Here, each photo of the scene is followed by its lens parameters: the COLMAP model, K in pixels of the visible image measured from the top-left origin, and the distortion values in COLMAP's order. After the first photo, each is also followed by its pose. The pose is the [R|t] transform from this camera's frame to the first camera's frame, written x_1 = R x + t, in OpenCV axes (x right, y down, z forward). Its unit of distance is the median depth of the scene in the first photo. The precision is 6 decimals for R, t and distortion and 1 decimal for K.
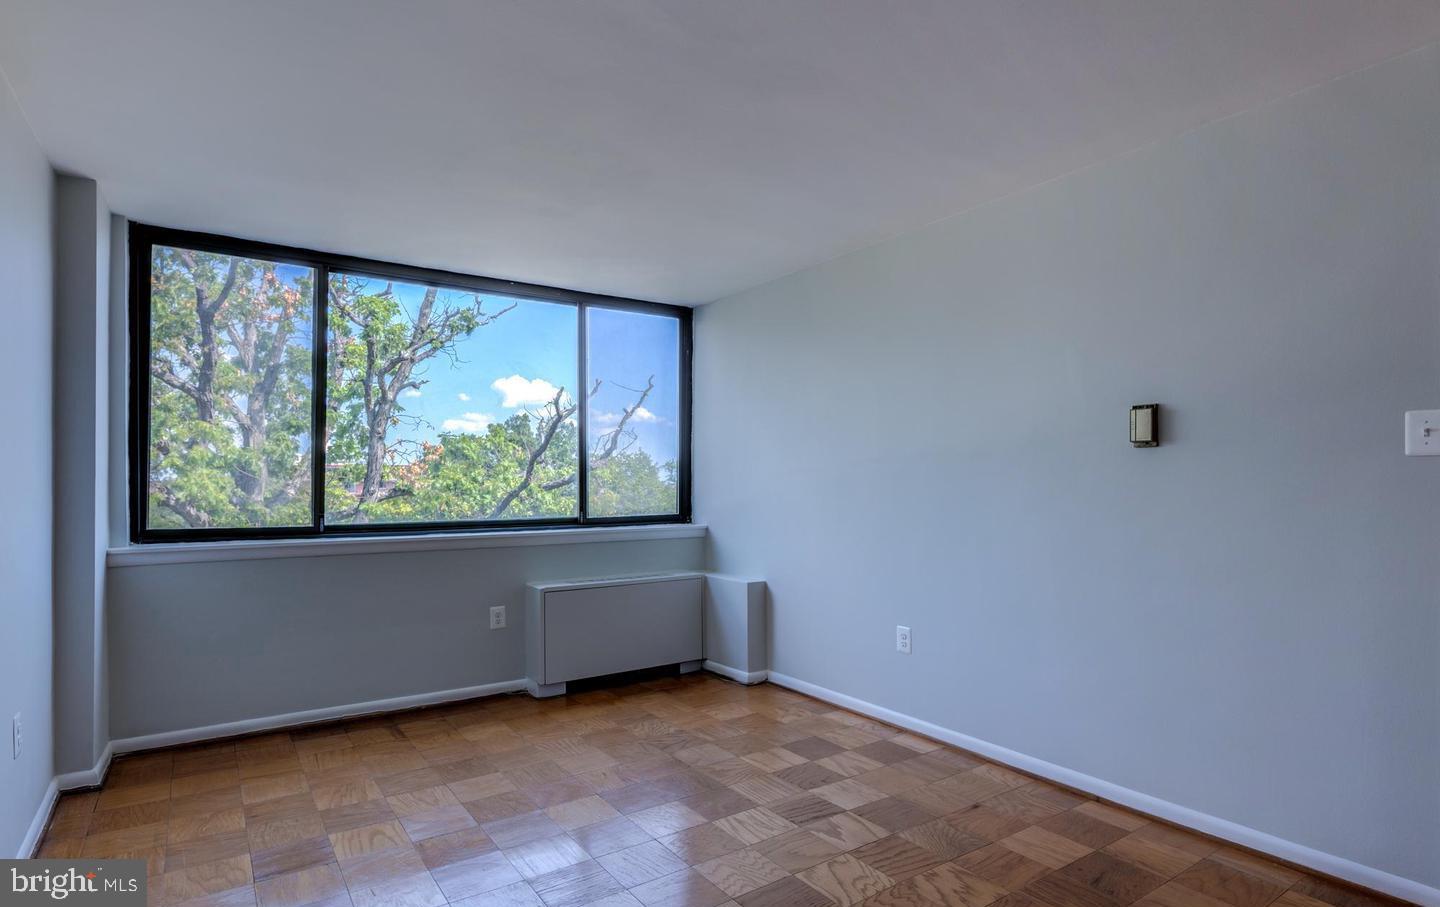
lens RADIAL K [[778.5, 0, 724.1], [0, 778.5, 473.0], [0, 0, 1]] dist [0.001368, 0.000397]
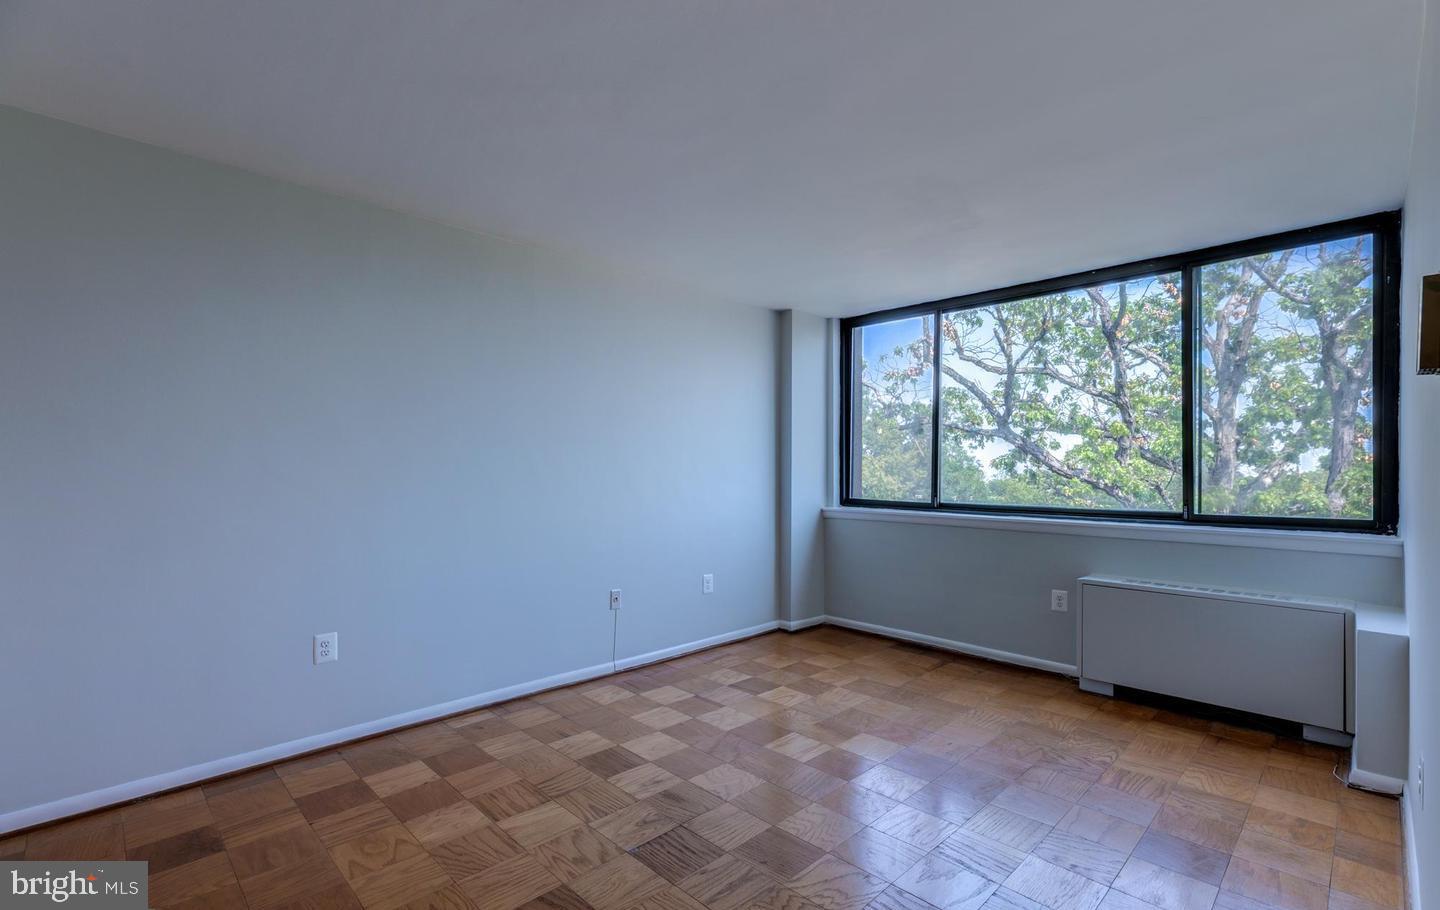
lens RADIAL K [[662.8, 0, 712.5], [0, 662.8, 473.3], [0, 0, 1]] dist [0.027587, -0.000060]
pose [[0.152216, 0.008630, -0.988310, 0.580307], [0.008261, 0.999916, 0.010004, 0.001568], [0.988313, -0.009687, 0.152132, 0.444409]]
